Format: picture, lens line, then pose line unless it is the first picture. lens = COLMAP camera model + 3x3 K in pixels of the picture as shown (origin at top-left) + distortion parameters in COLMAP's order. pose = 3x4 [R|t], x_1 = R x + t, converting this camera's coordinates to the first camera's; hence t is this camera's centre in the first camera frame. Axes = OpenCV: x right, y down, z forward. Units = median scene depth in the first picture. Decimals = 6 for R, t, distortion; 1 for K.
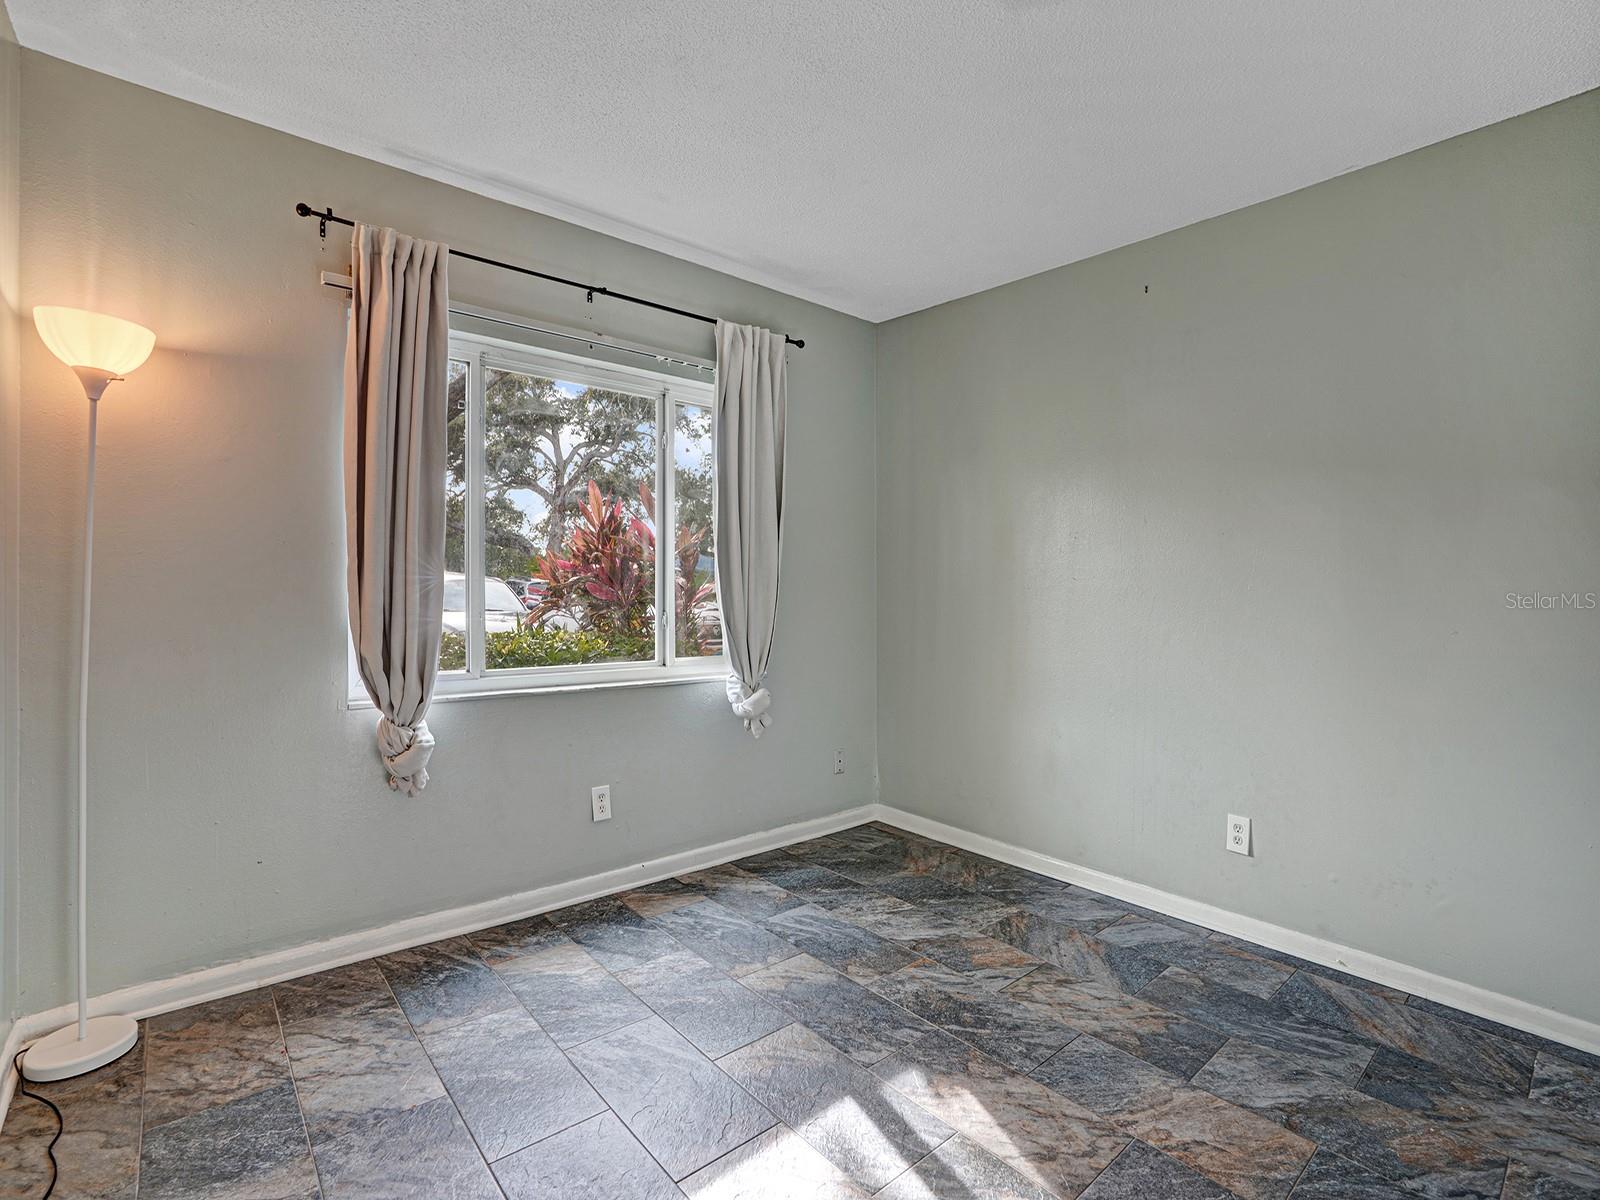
lens RADIAL K [[741.5, 0, 800.0], [0, 741.5, 600.0], [0, 0, 1]] dist [-0.108375, 0.033955]
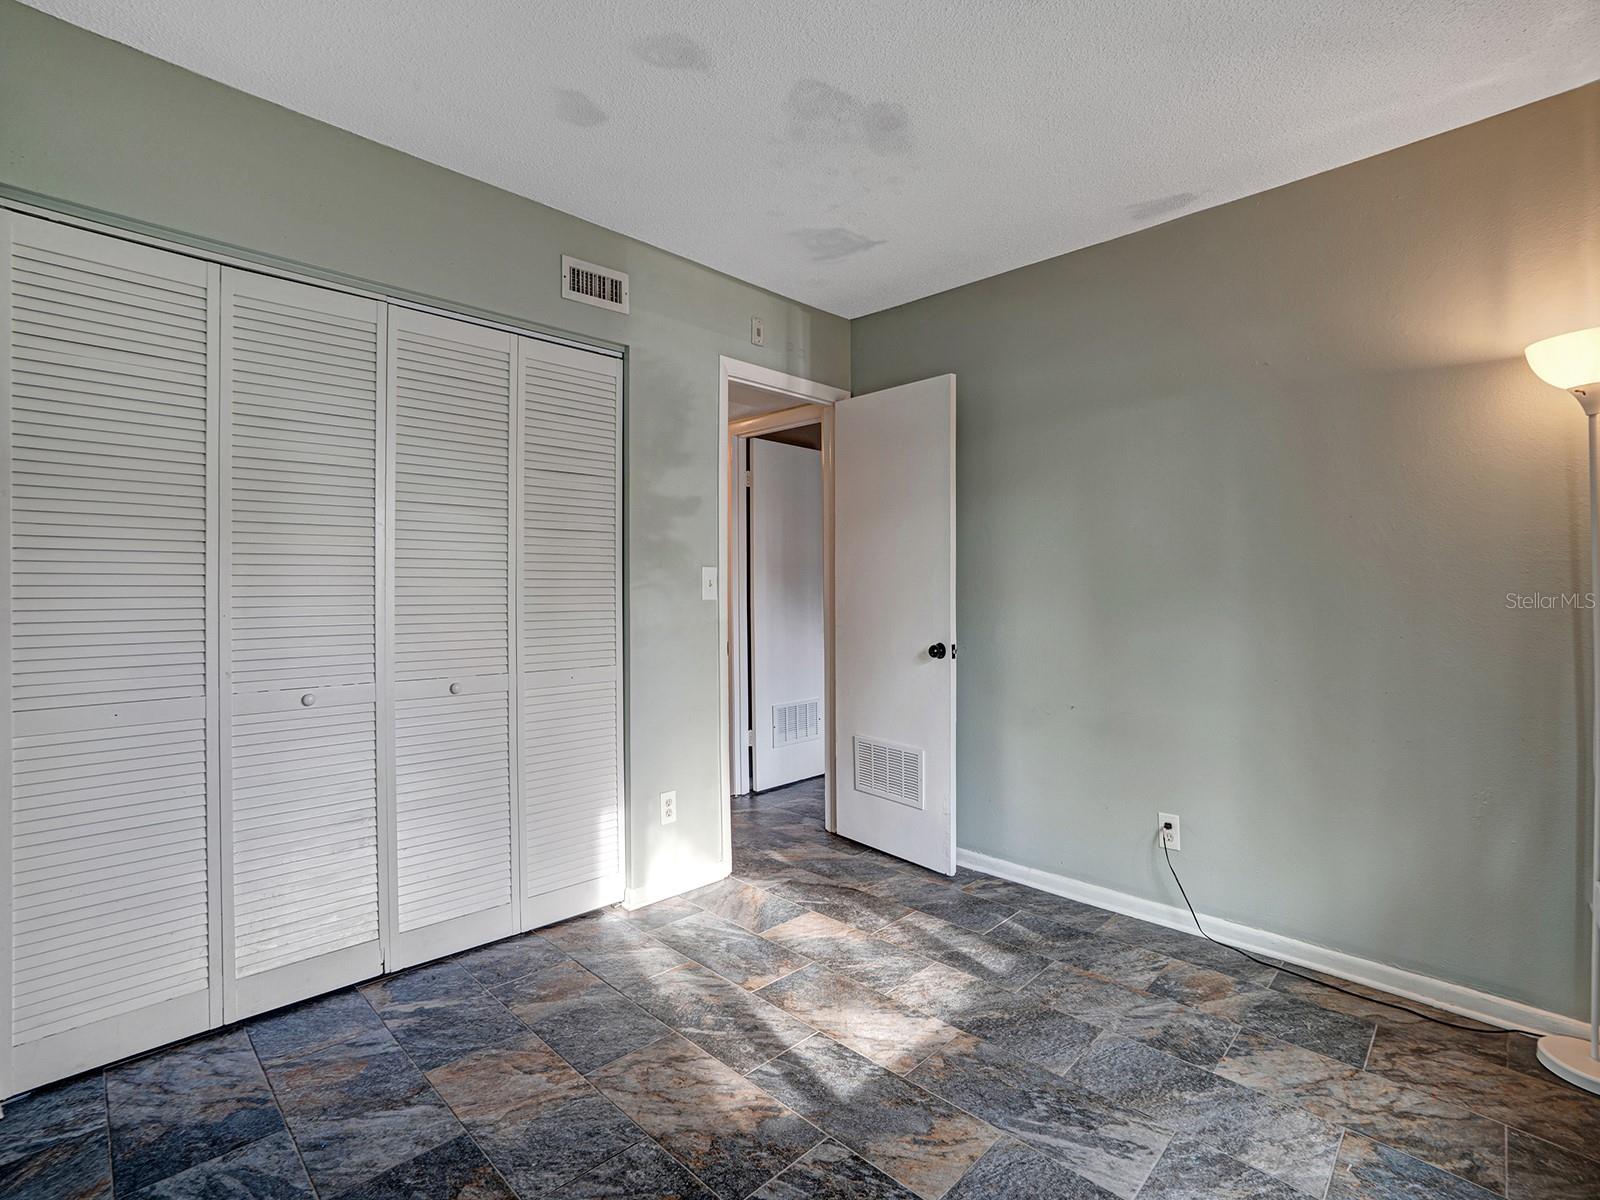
lens RADIAL K [[753.4, 0, 802.0], [0, 753.4, 594.0], [0, 0, 1]] dist [-0.064767, 0.024823]
pose [[-0.994868, -0.029496, -0.096784, 0.198777], [-0.032727, 0.998953, 0.031962, -0.032138], [0.095740, 0.034966, -0.994792, 1.585545]]
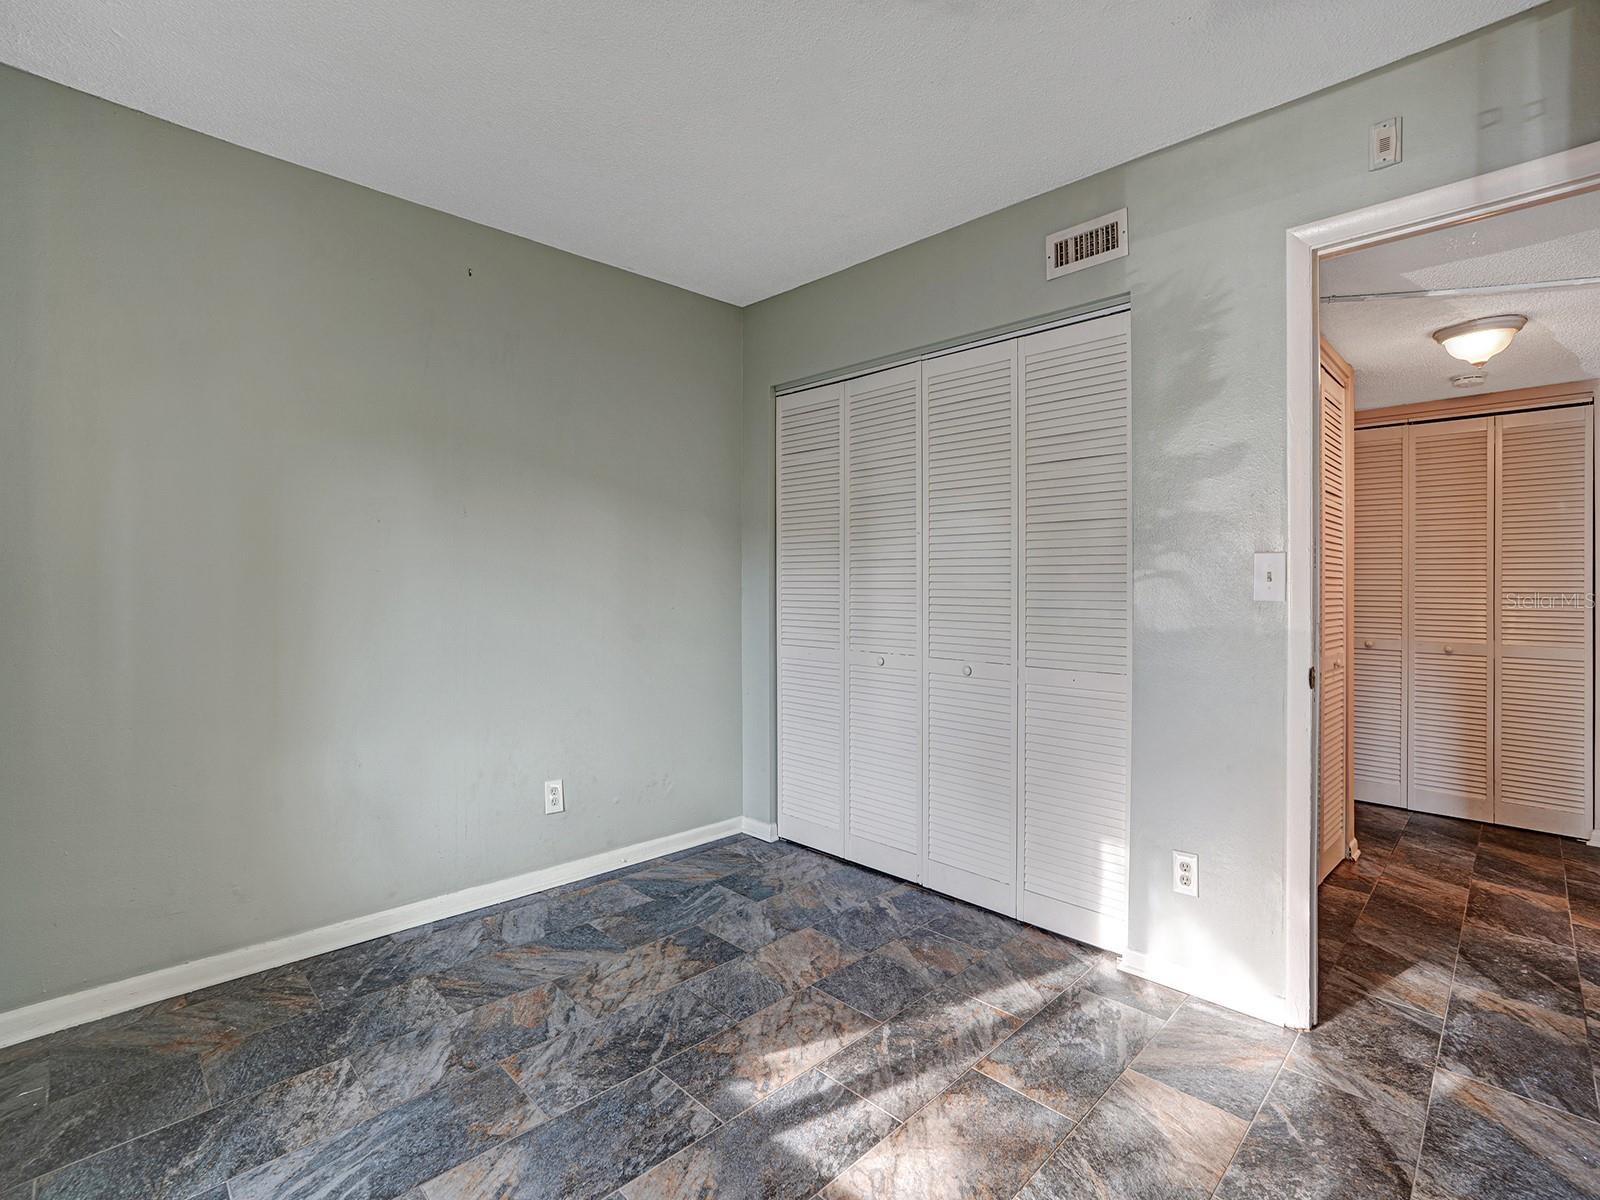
lens RADIAL K [[769.3, 0, 789.1], [0, 769.3, 589.0], [0, 0, 1]] dist [-0.070693, 0.023503]
pose [[-0.063880, -0.030900, 0.997479, -0.691202], [0.022239, 0.999228, 0.032378, -0.028123], [-0.997710, 0.024251, -0.063144, 0.813207]]
